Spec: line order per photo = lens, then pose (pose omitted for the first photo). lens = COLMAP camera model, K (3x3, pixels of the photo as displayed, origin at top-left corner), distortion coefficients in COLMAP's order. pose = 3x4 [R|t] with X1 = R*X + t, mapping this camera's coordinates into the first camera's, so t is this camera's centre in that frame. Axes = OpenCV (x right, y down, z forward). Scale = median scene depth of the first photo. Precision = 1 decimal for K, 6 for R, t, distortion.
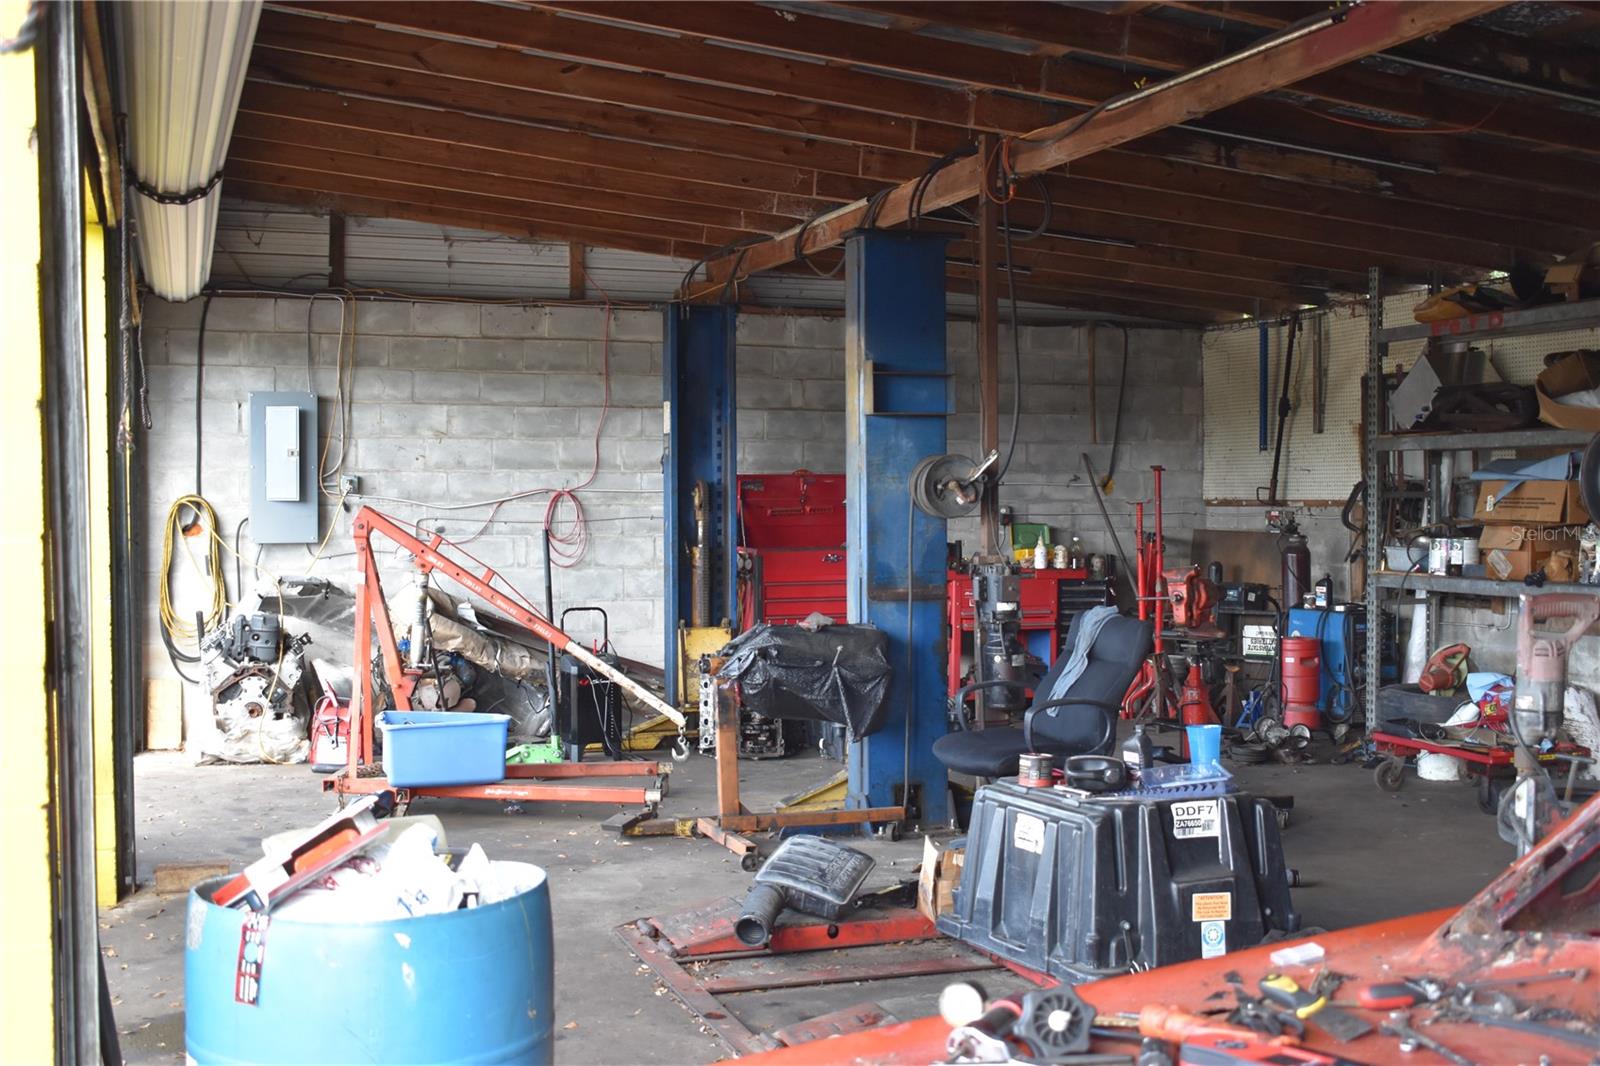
lens RADIAL K [[1799.4, 0, 800.0], [0, 1799.4, 533.0], [0, 0, 1]] dist [-0.056842, 0.008745]
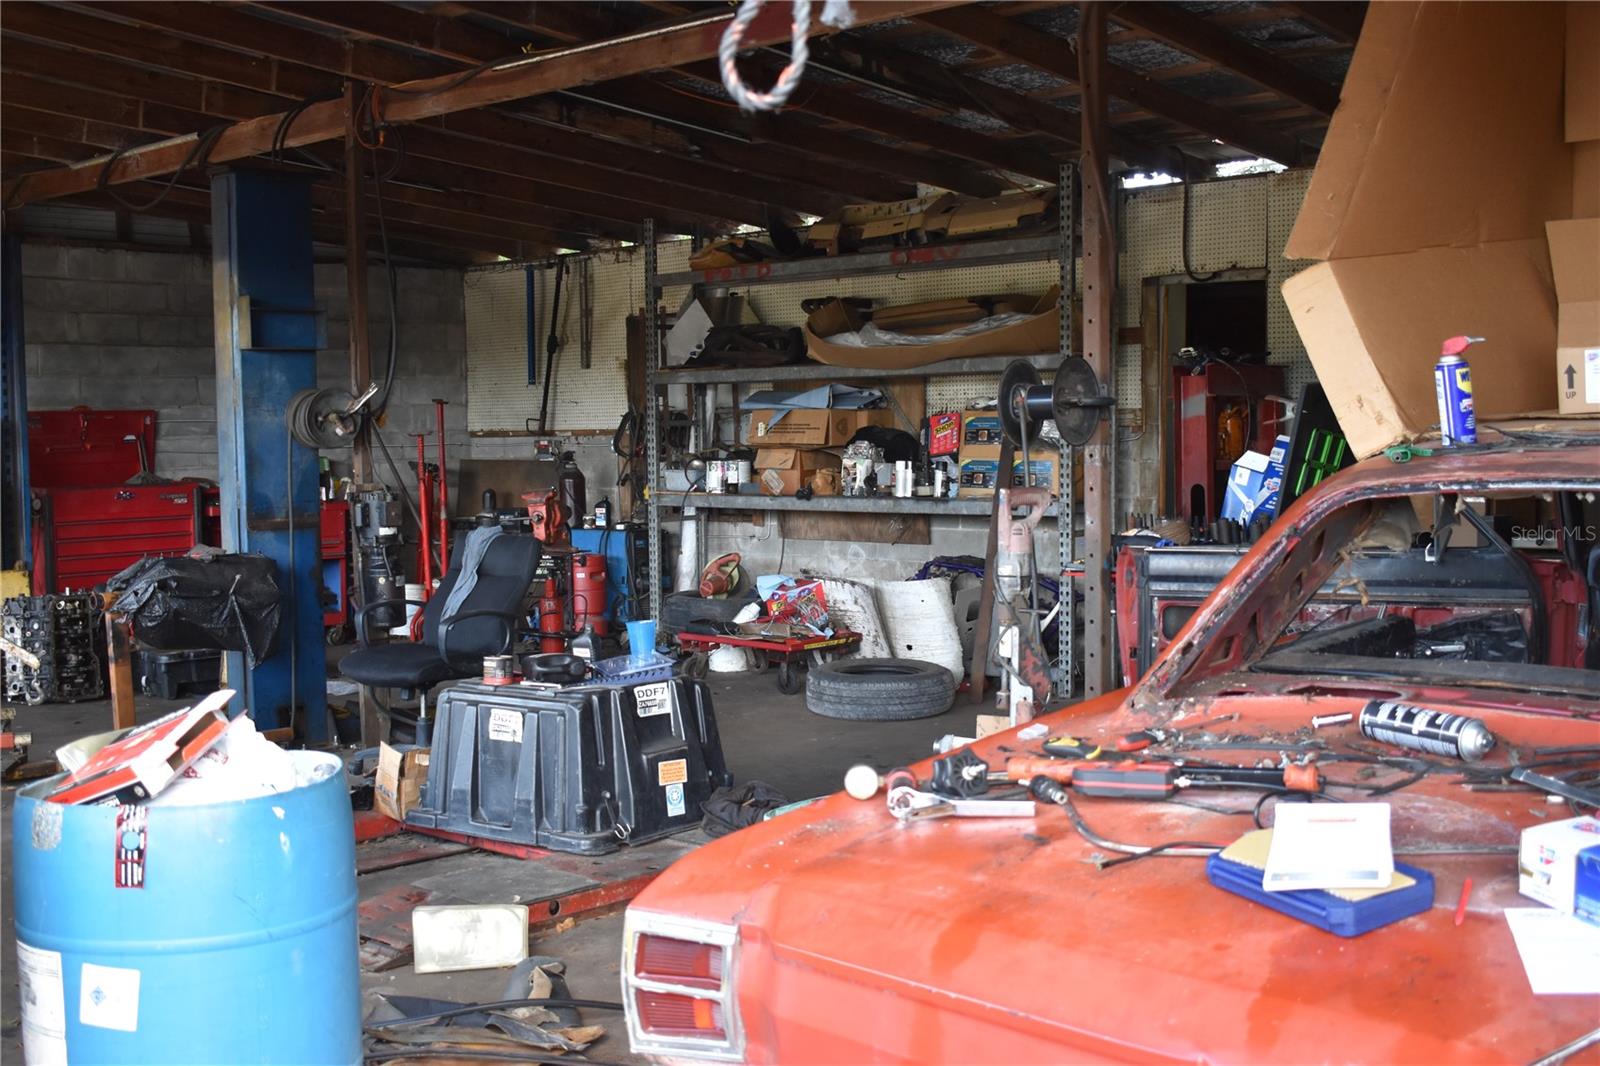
lens RADIAL K [[1799.4, 0, 800.0], [0, 1799.4, 533.0], [0, 0, 1]] dist [-0.056842, 0.008745]
pose [[0.887639, -0.038223, 0.458952, -0.151481], [0.021959, 0.998929, 0.040725, 0.004161], [-0.460017, -0.026071, 0.887527, -0.051793]]
